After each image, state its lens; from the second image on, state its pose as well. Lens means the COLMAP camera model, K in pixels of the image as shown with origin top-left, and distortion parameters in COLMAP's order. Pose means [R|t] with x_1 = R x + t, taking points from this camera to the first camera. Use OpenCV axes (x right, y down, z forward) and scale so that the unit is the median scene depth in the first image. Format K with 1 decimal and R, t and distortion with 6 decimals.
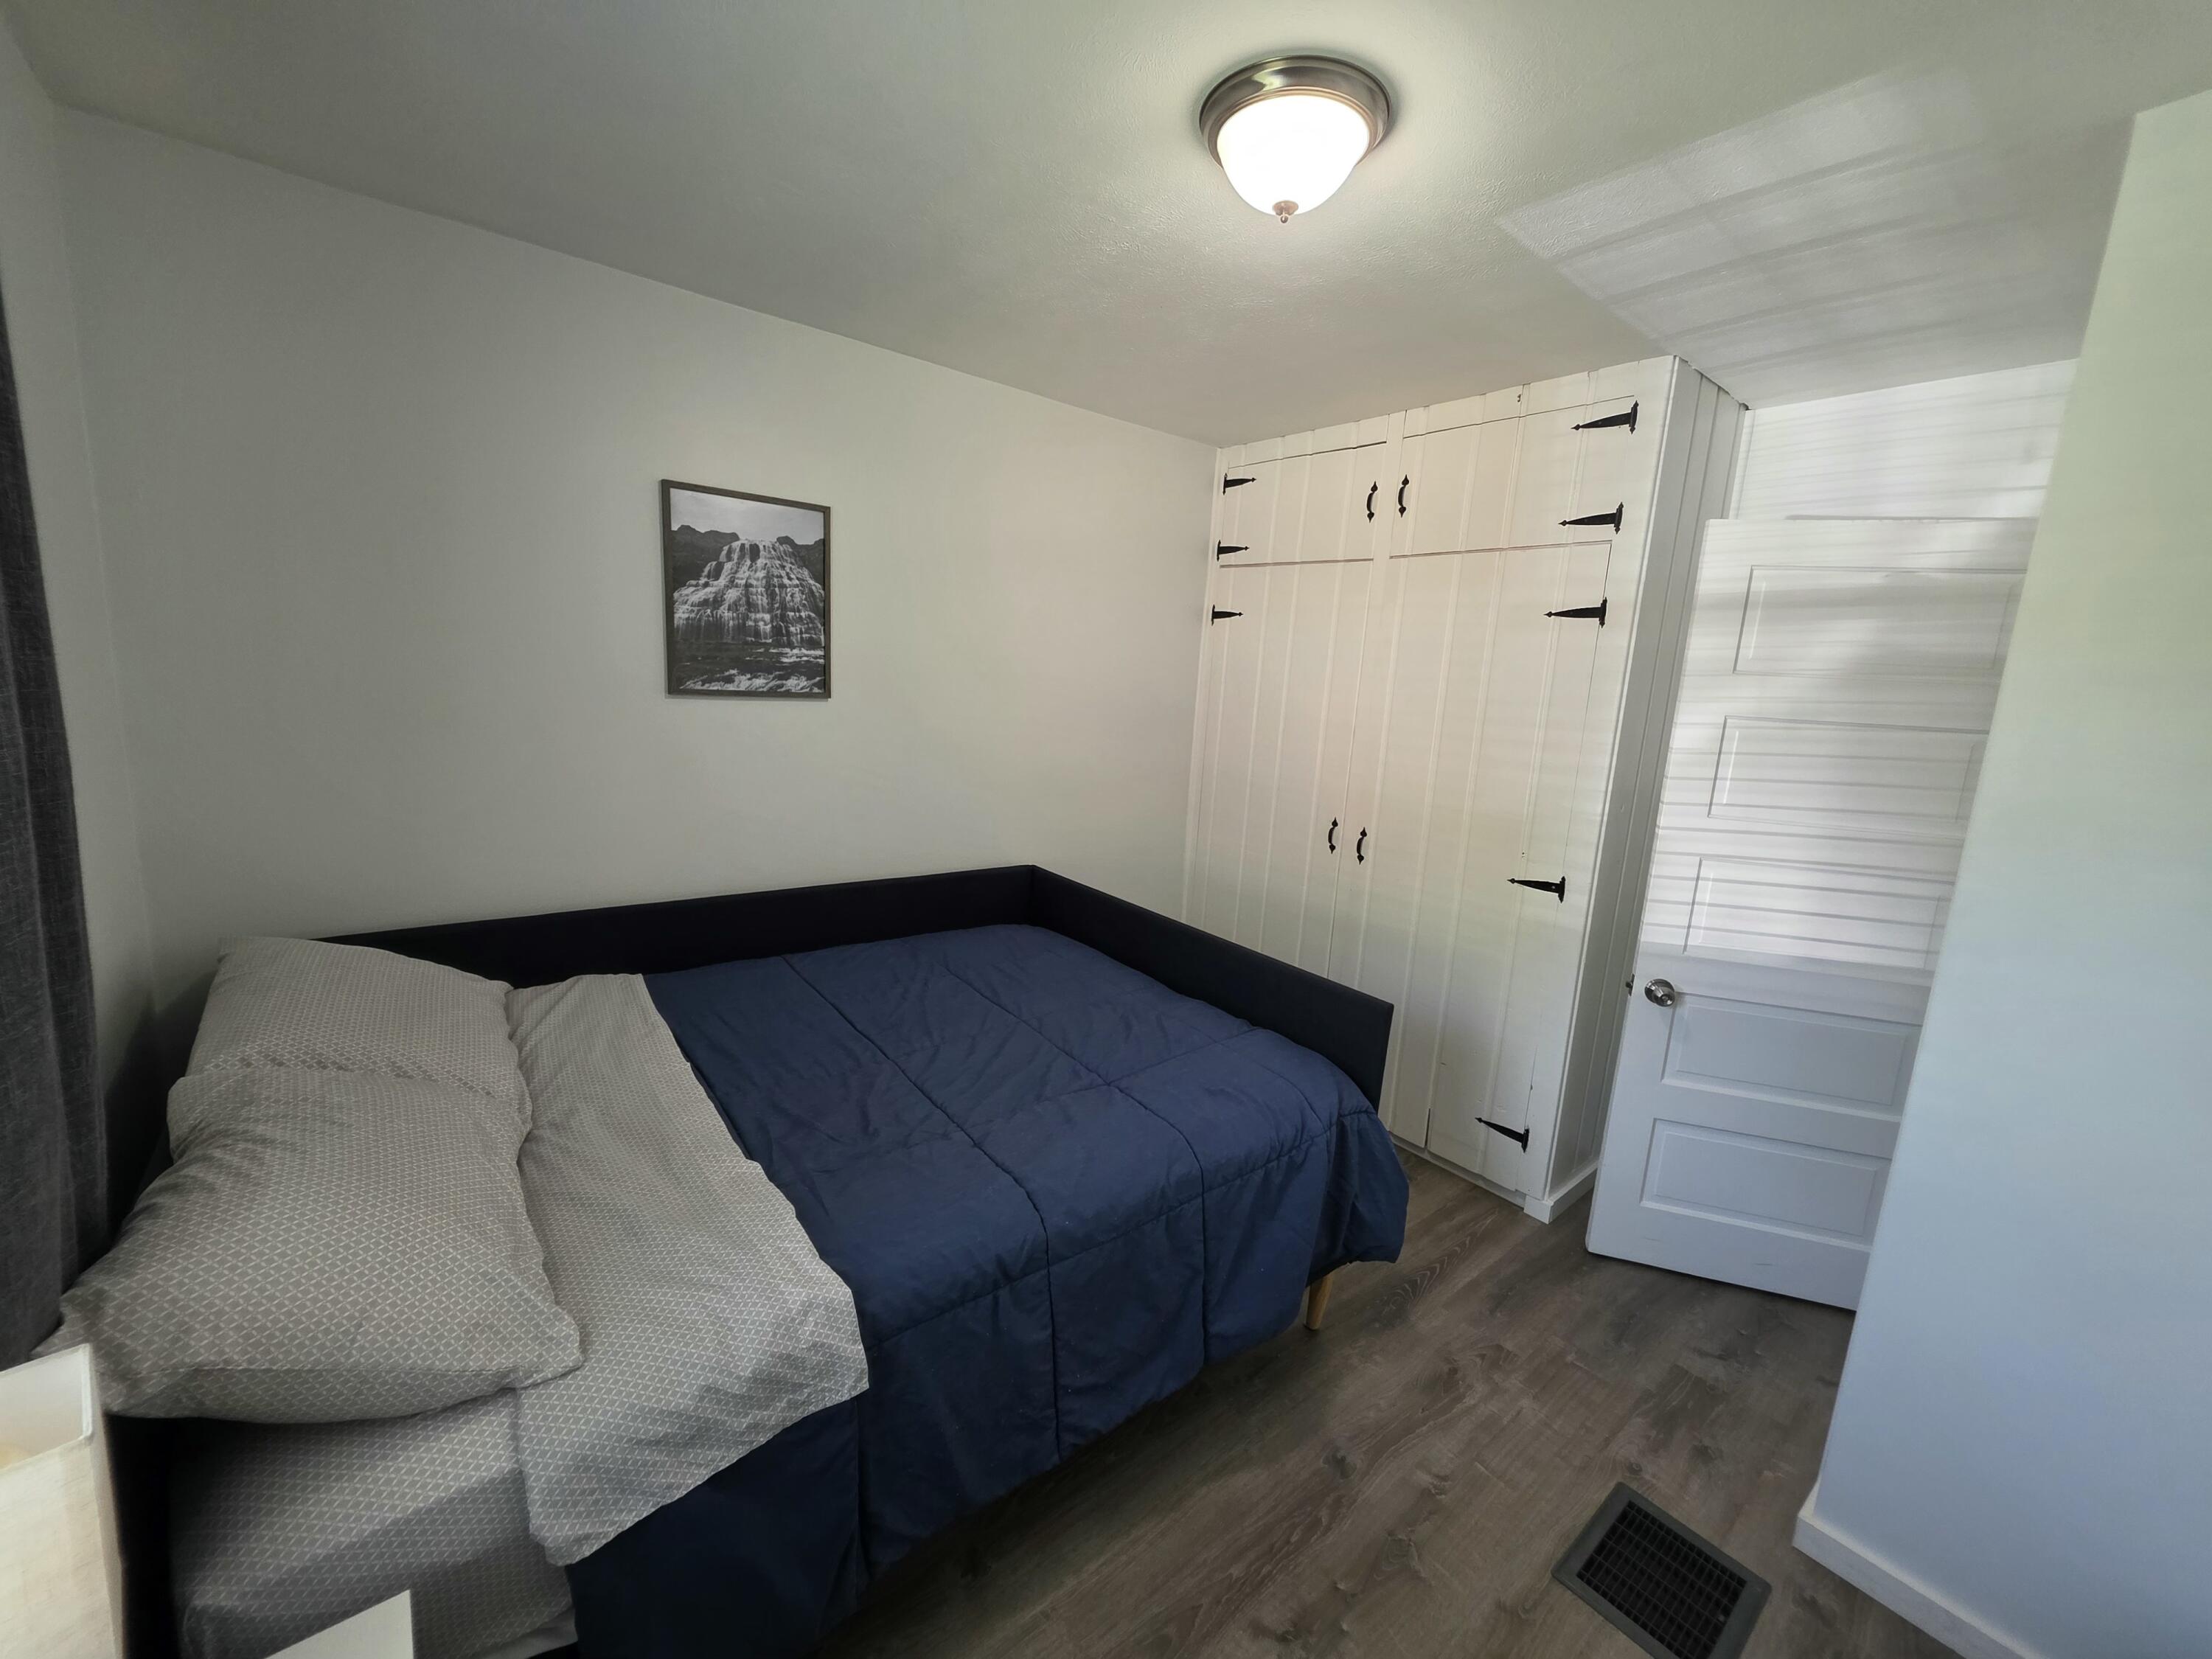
lens RADIAL K [[885.5, 0, 1106.8], [0, 885.5, 824.3], [0, 0, 1]] dist [0.001092, 0.001622]
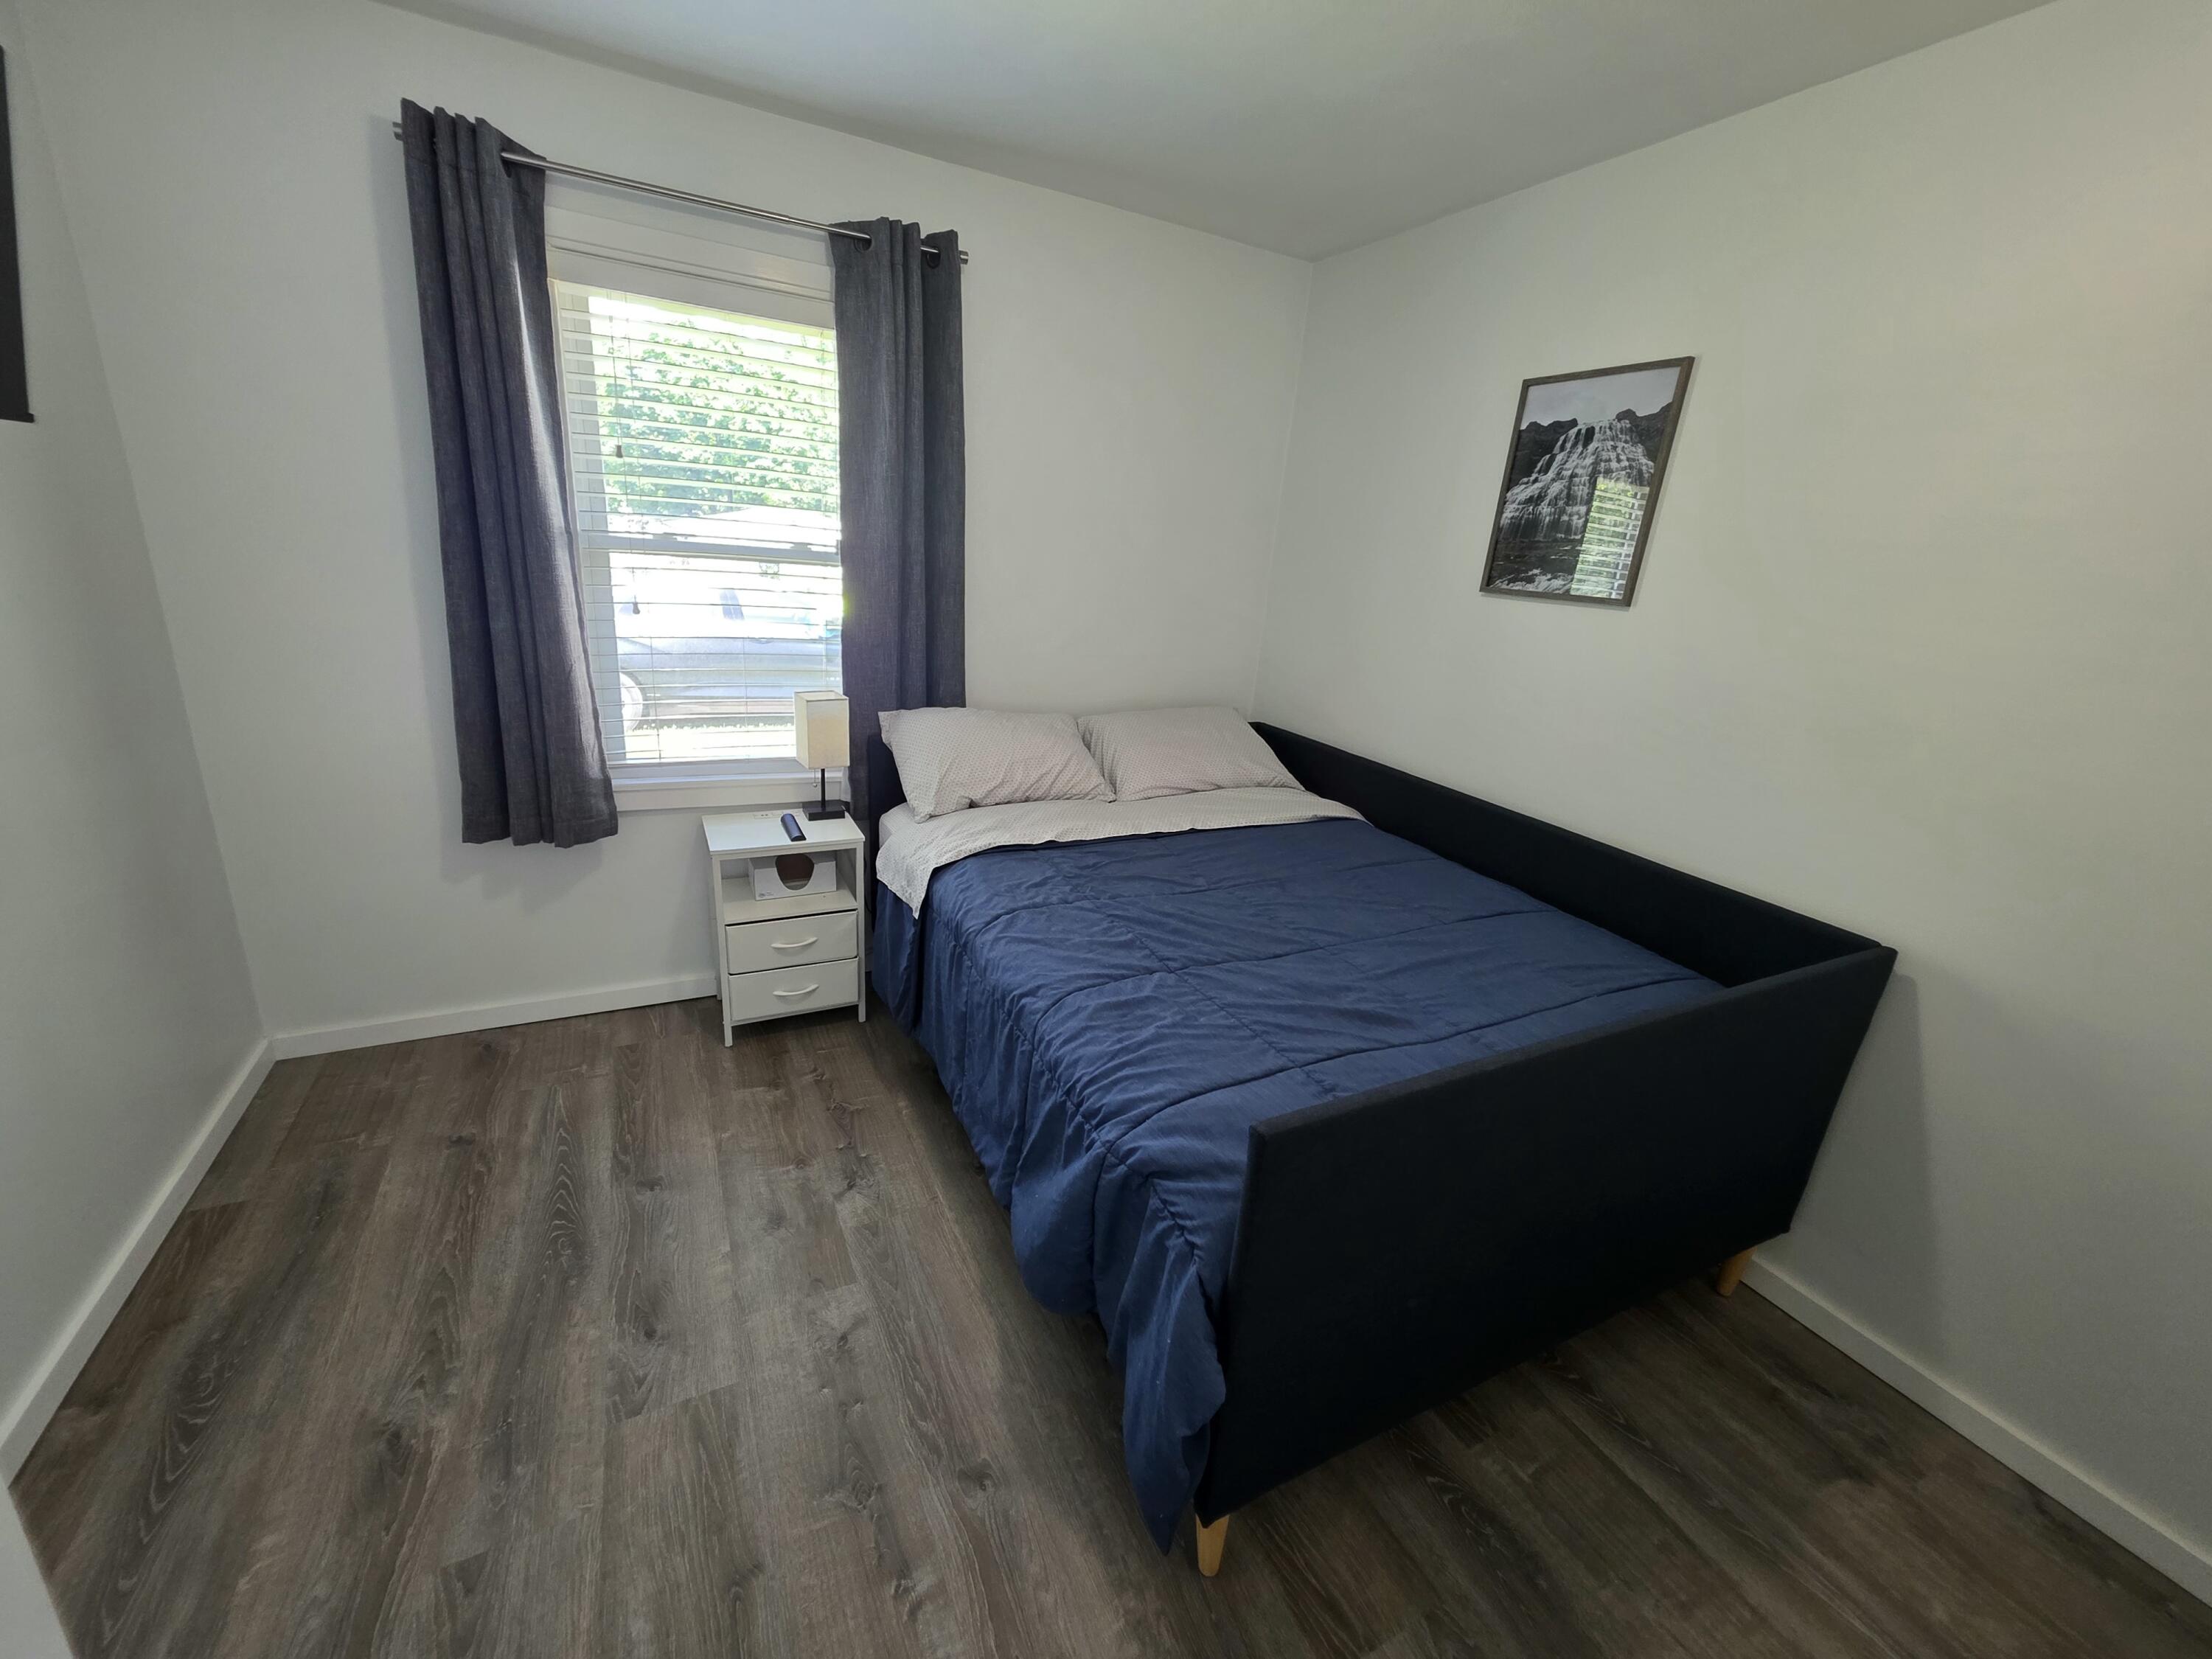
lens RADIAL K [[885.5, 0, 1111.4], [0, 885.5, 821.2], [0, 0, 1]] dist [0.001092, 0.001622]
pose [[-0.207219, 0.224751, -0.952128, 0.657537], [-0.250281, 0.928684, 0.273688, -0.069273], [0.945738, 0.295013, -0.136190, 0.786724]]
